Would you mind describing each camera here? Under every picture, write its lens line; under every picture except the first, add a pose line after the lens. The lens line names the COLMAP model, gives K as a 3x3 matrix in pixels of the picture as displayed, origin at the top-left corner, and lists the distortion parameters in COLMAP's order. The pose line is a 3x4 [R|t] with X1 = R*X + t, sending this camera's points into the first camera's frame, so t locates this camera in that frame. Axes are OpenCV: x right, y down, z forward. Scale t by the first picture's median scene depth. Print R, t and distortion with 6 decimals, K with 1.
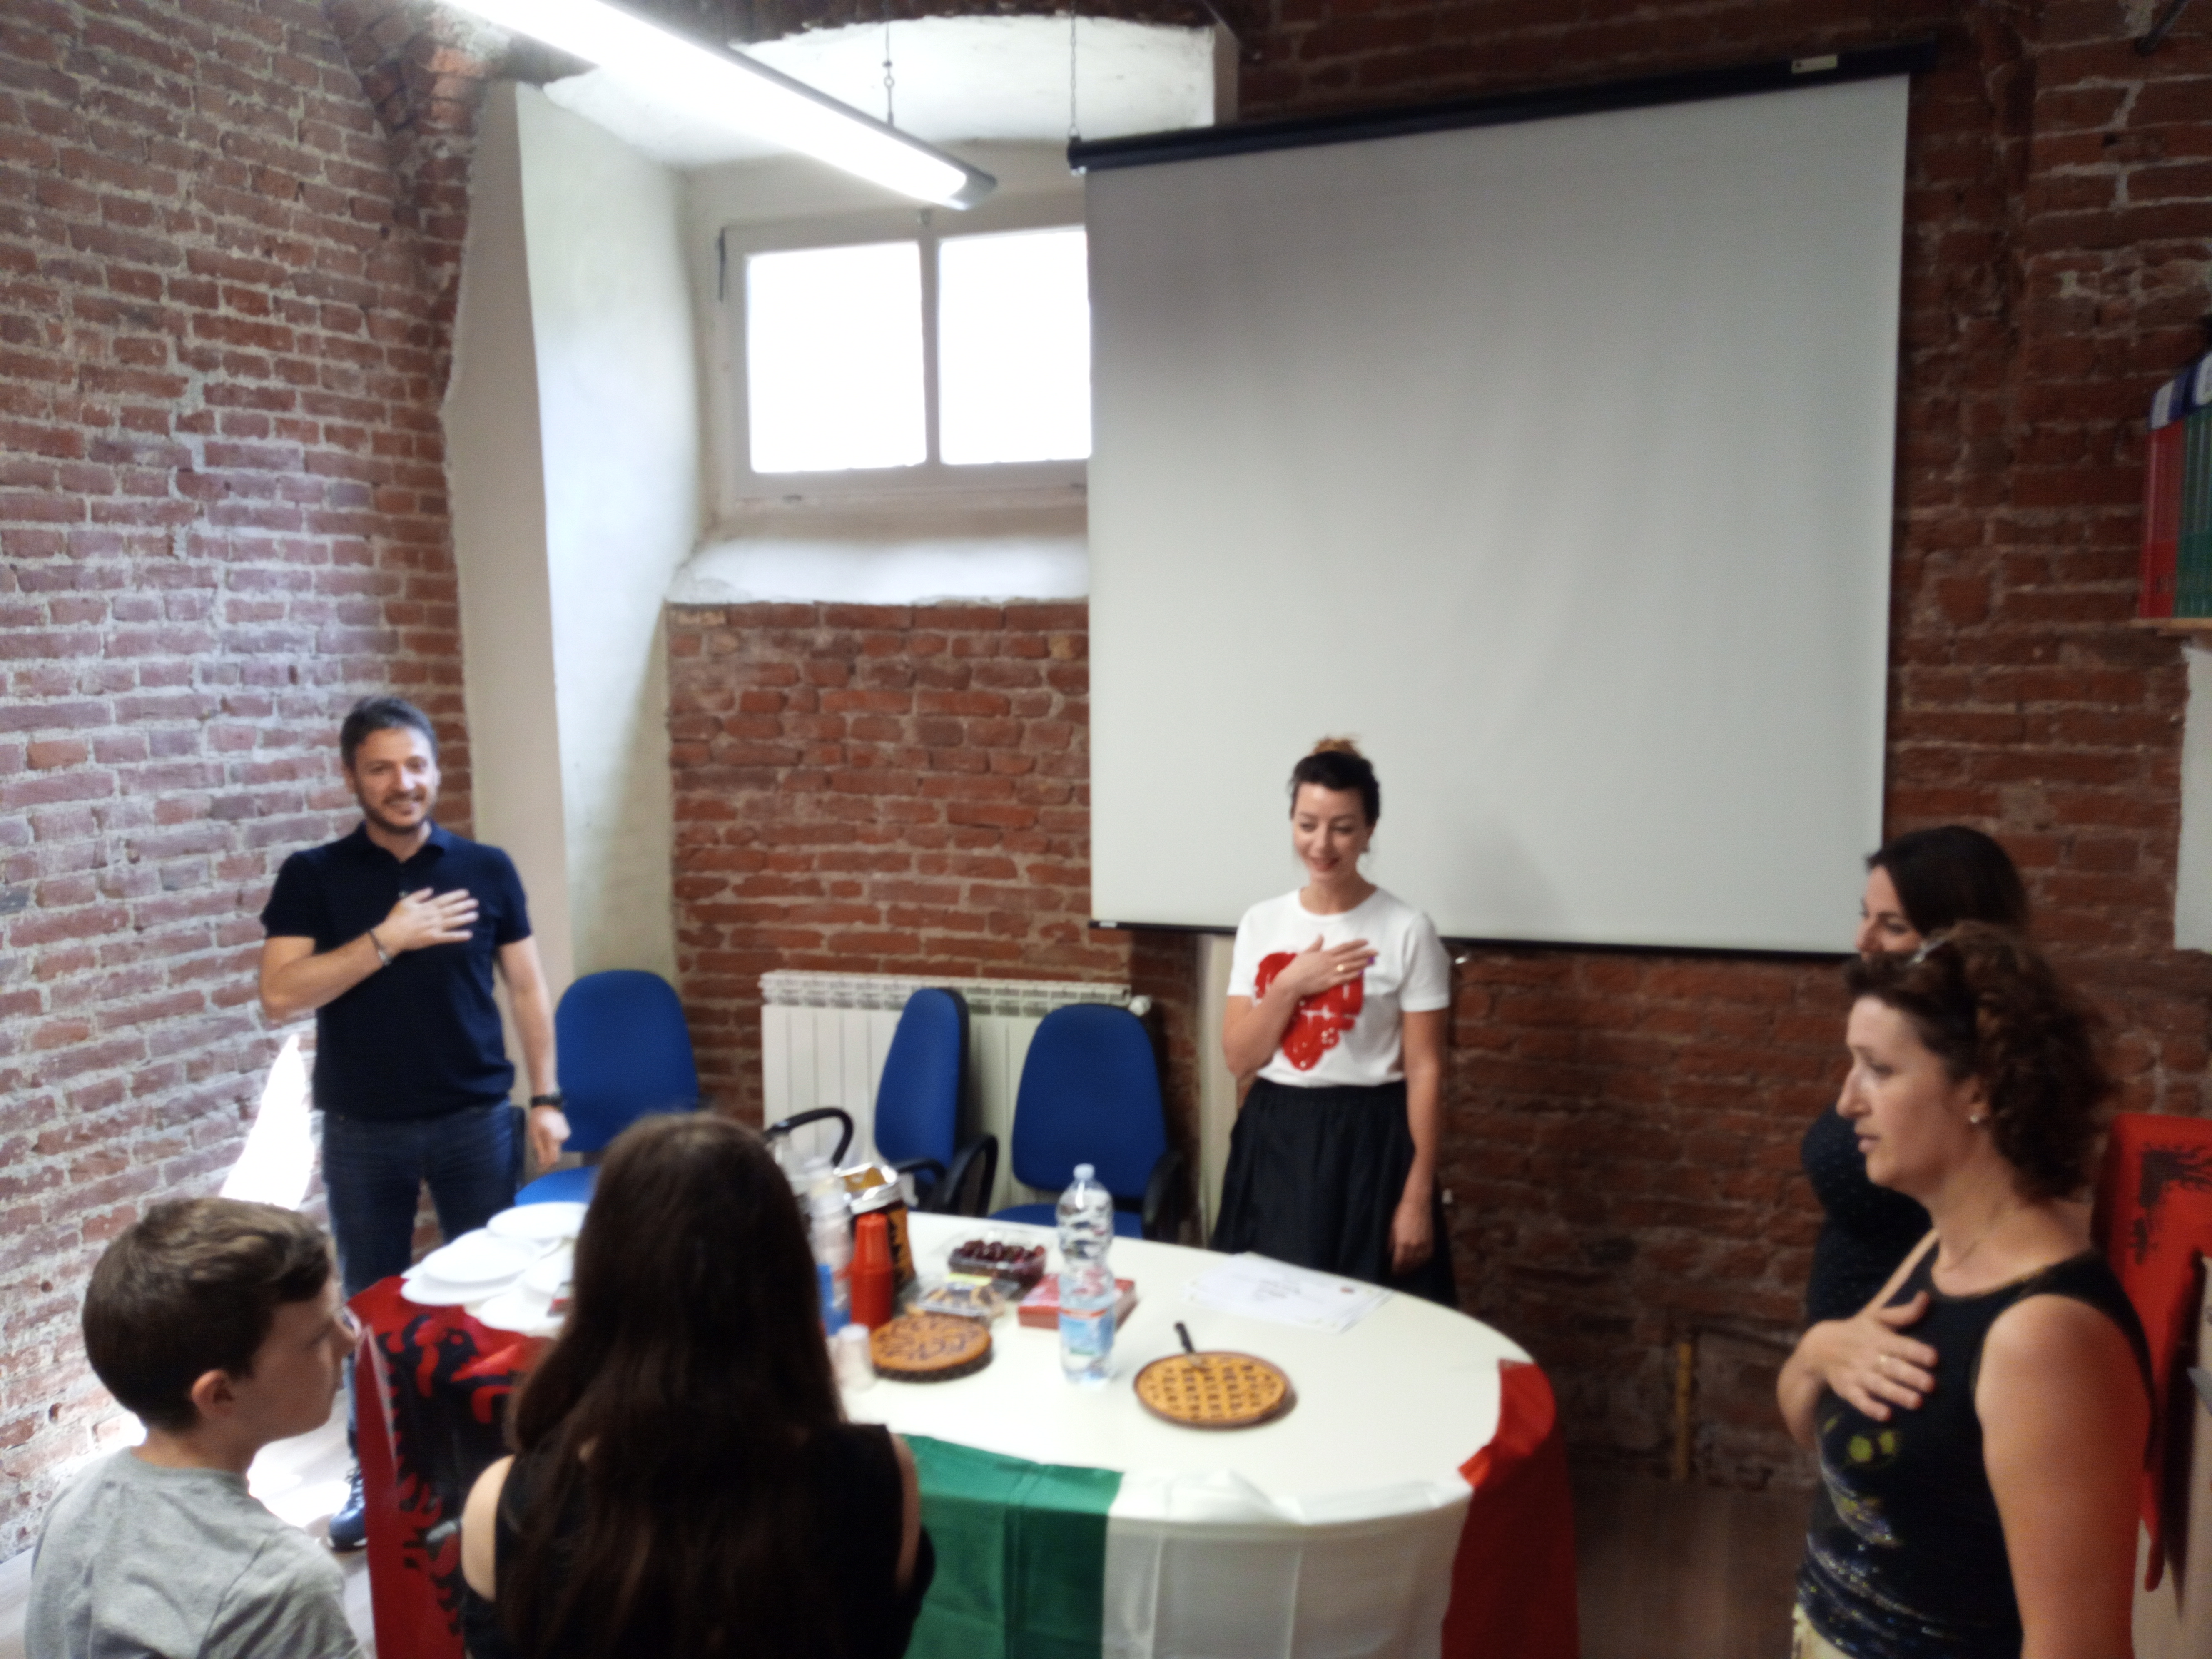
lens RADIAL K [[1707.2, 0, 1108.2], [0, 1707.2, 833.1], [0, 0, 1]] dist [0.106687, -0.170841]
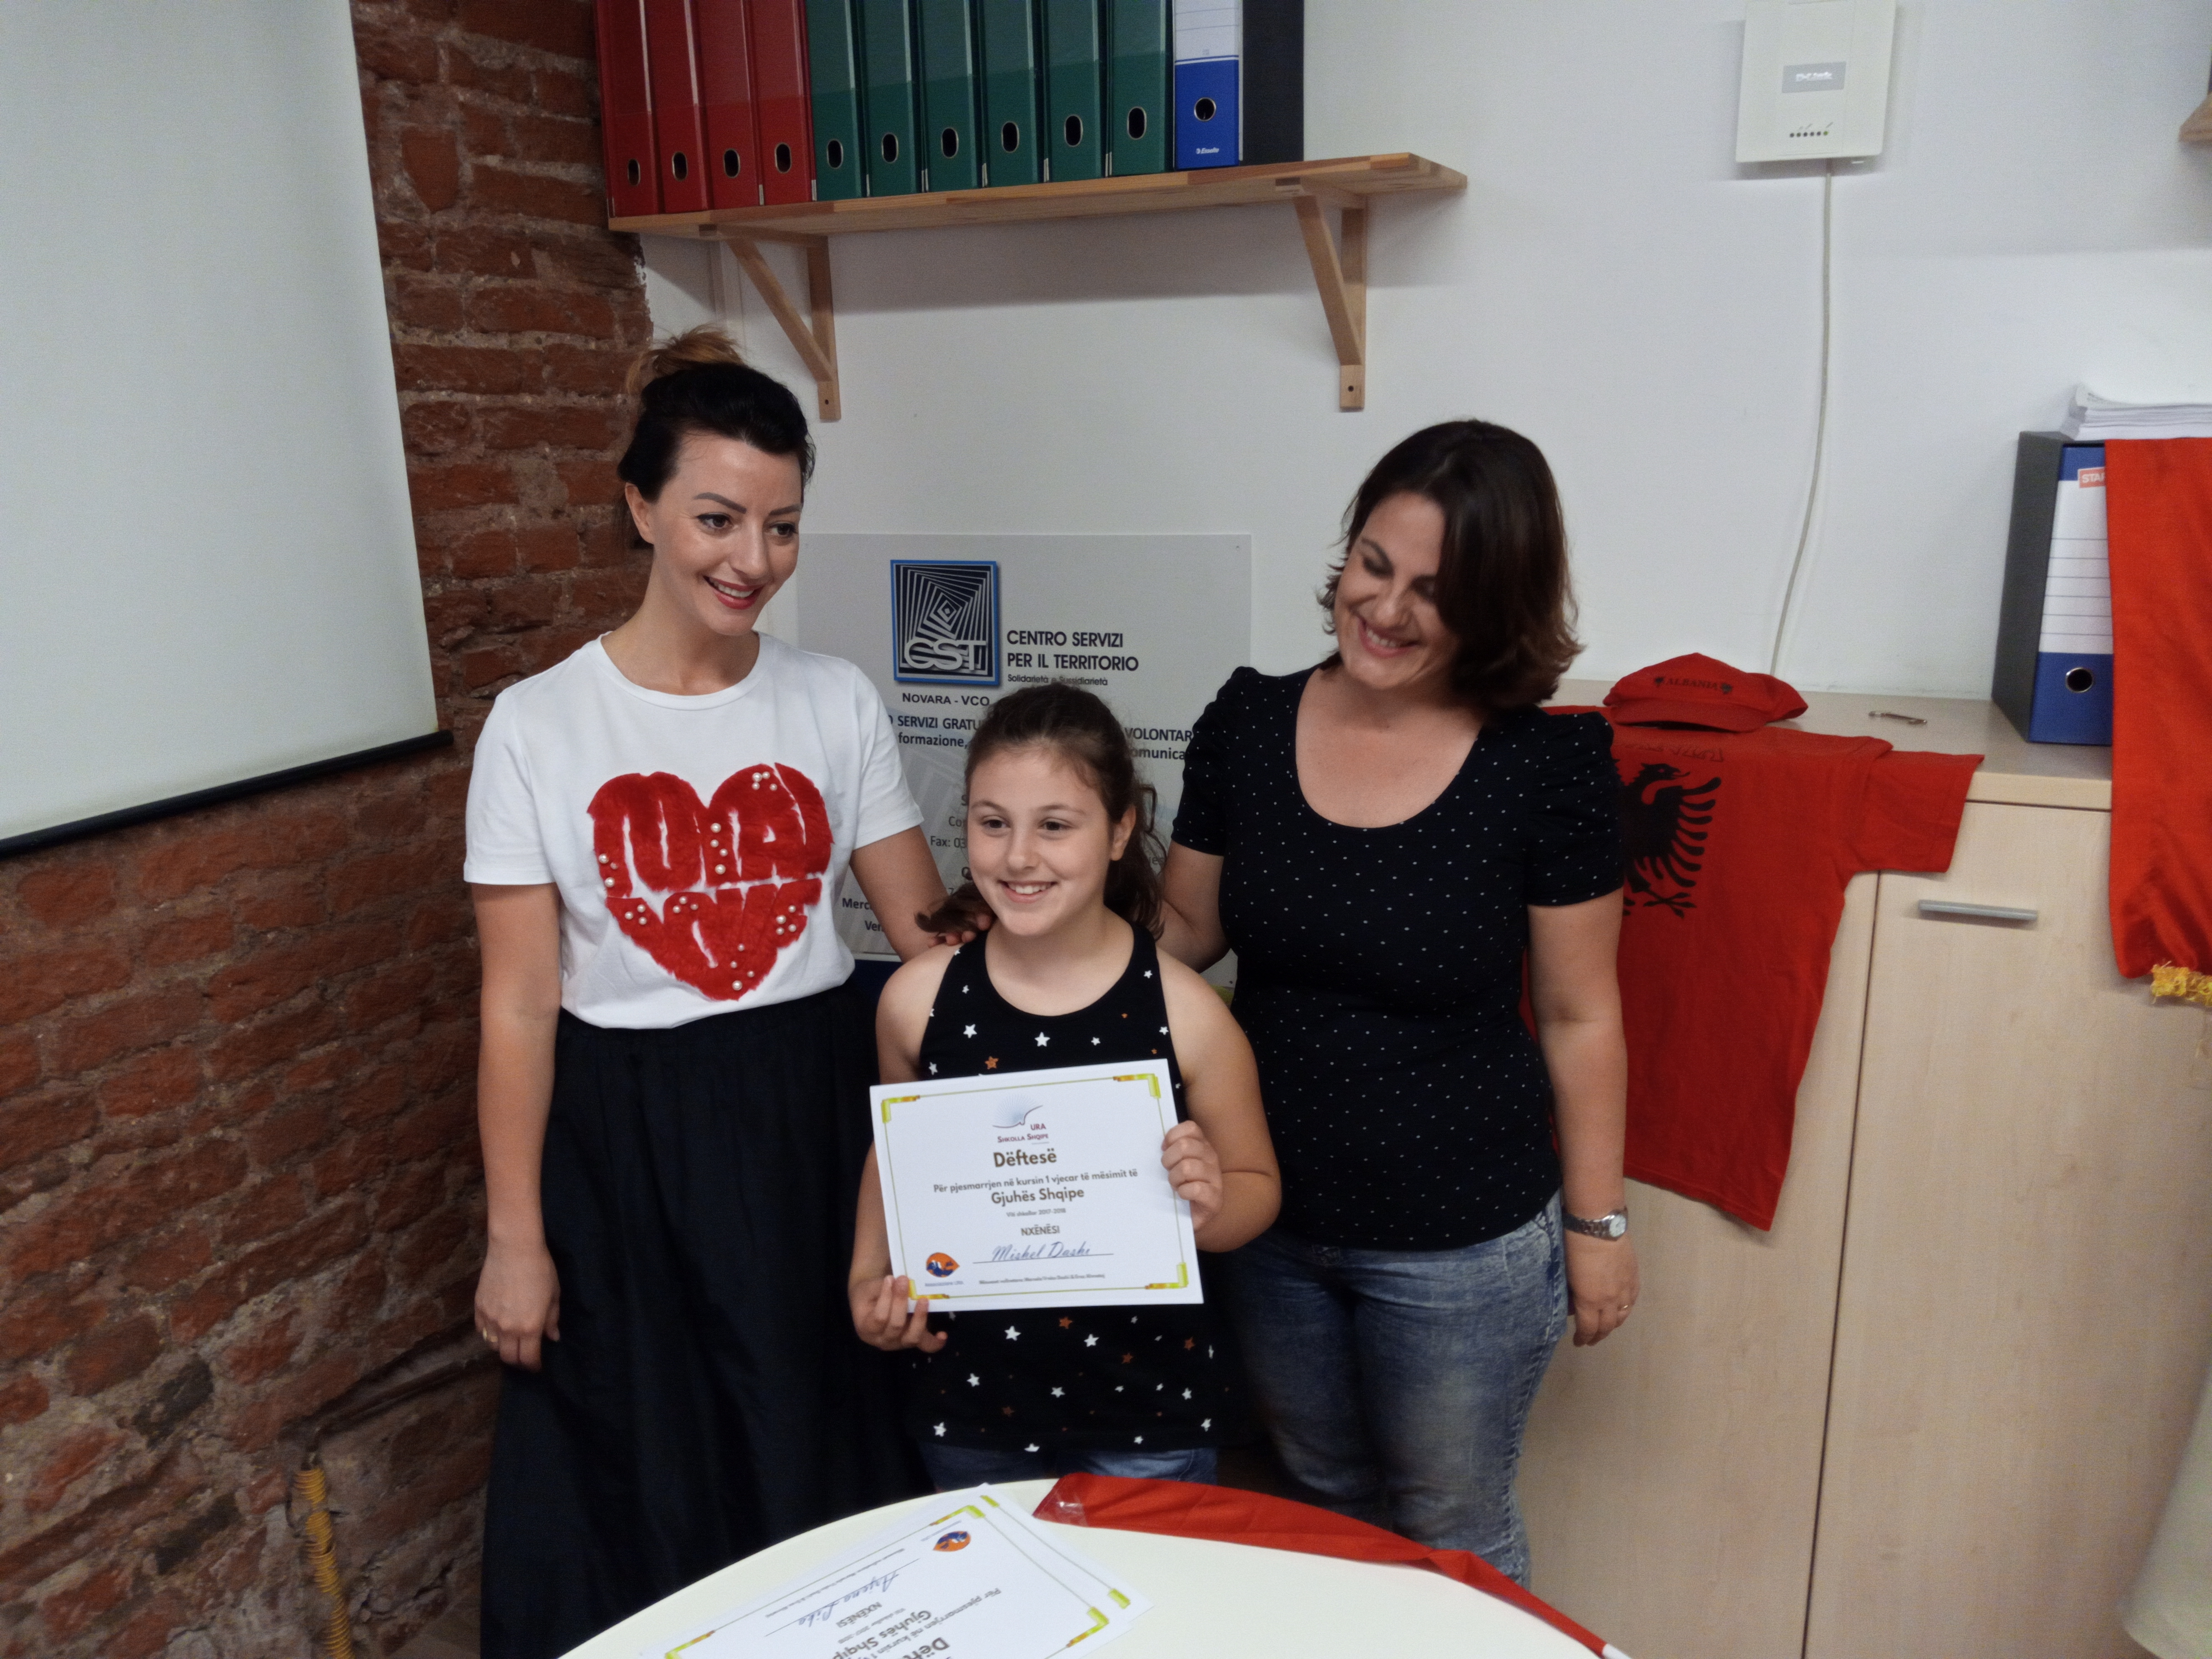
lens RADIAL K [[1755.8, 0, 1111.2], [0, 1755.8, 838.7], [0, 0, 1]] dist [0.003441, 0.001327]
pose [[0.059259, -0.226673, 0.972167, -0.170608], [0.136697, 0.966546, 0.217030, 0.000401], [-0.988839, 0.120032, 0.088262, 0.650087]]
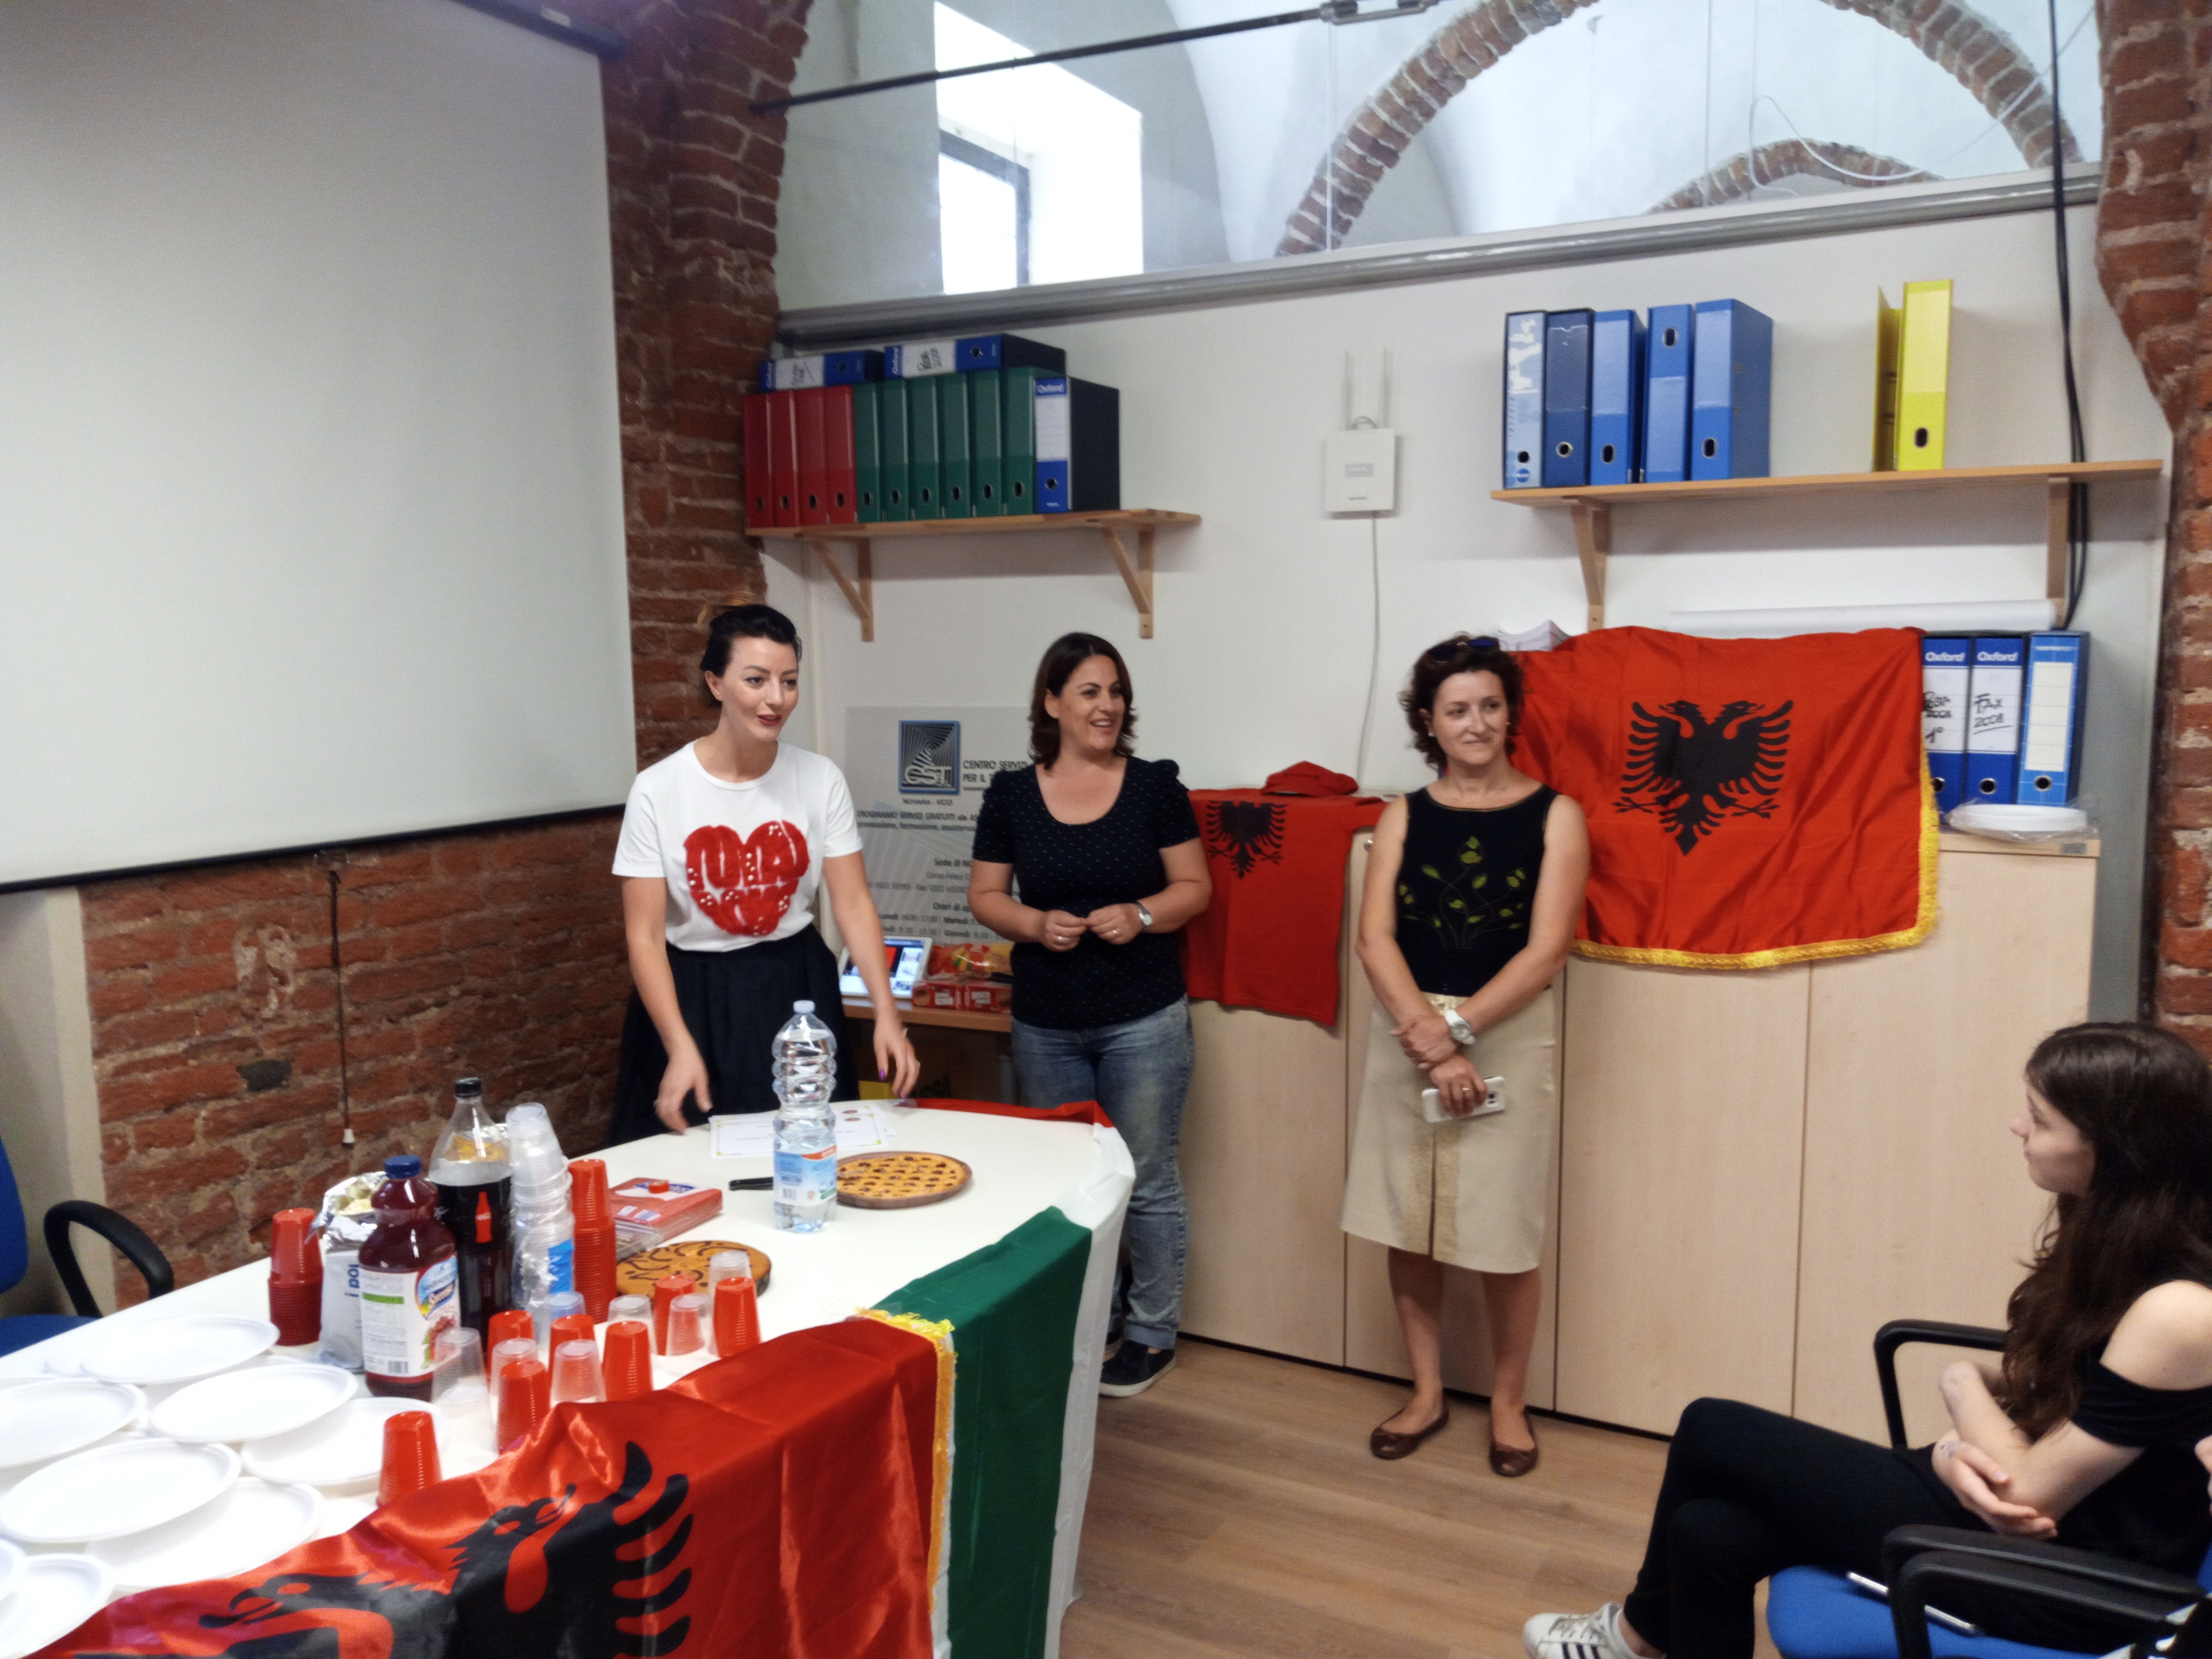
lens RADIAL K [[1732.2, 0, 1106.6], [0, 1732.2, 830.8], [0, 0, 1]] dist [0.073003, -0.145151]
pose [[0.128337, -0.090616, 0.987582, -0.638792], [0.123230, 0.989556, 0.074784, 0.037024], [-0.984045, 0.112102, 0.138164, 0.486368]]
